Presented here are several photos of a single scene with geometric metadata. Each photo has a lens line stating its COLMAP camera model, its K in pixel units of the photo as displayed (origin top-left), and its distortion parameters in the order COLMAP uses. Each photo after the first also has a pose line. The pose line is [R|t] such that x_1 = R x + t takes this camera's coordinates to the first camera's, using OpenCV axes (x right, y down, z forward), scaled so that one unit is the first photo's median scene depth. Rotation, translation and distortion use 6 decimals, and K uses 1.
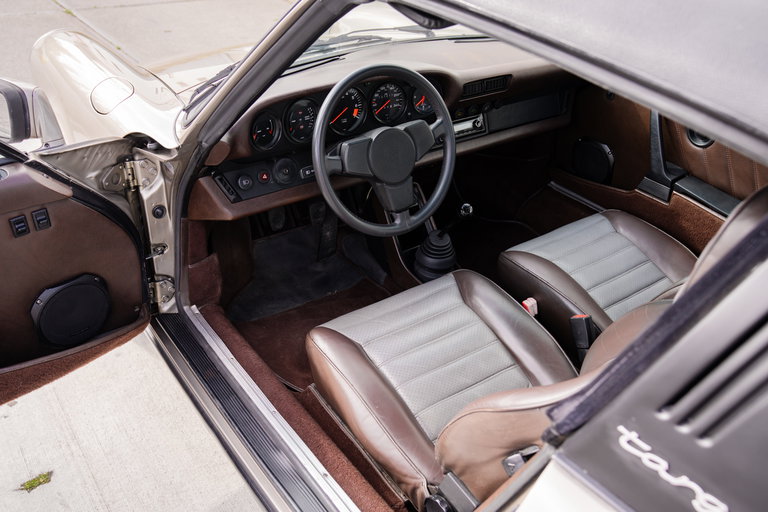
lens RADIAL K [[668.8, 0, 384.0], [0, 668.8, 256.0], [0, 0, 1]] dist [-0.059935, 0.104791]
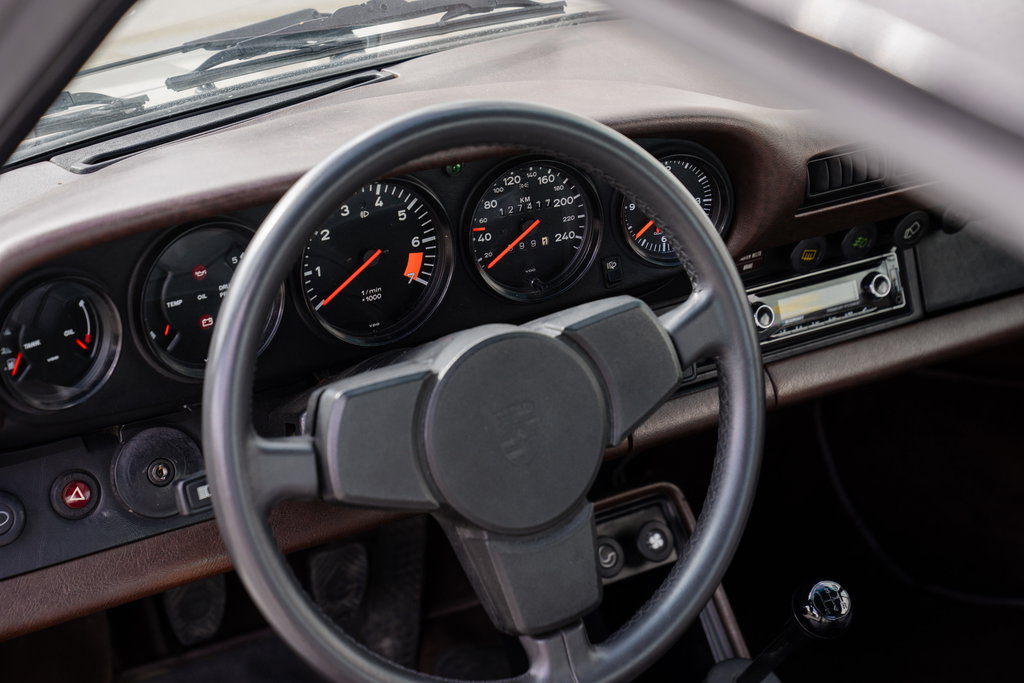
lens RADIAL K [[1902.8, 0, 512.0], [0, 1902.8, 341.5], [0, 0, 1]] dist [0.352091, 0.017396]
pose [[0.993881, 0.000741, -0.110449, 0.091455], [-0.015075, 0.991530, -0.129001, -0.079744], [0.109418, 0.129876, 0.985474, 0.207660]]
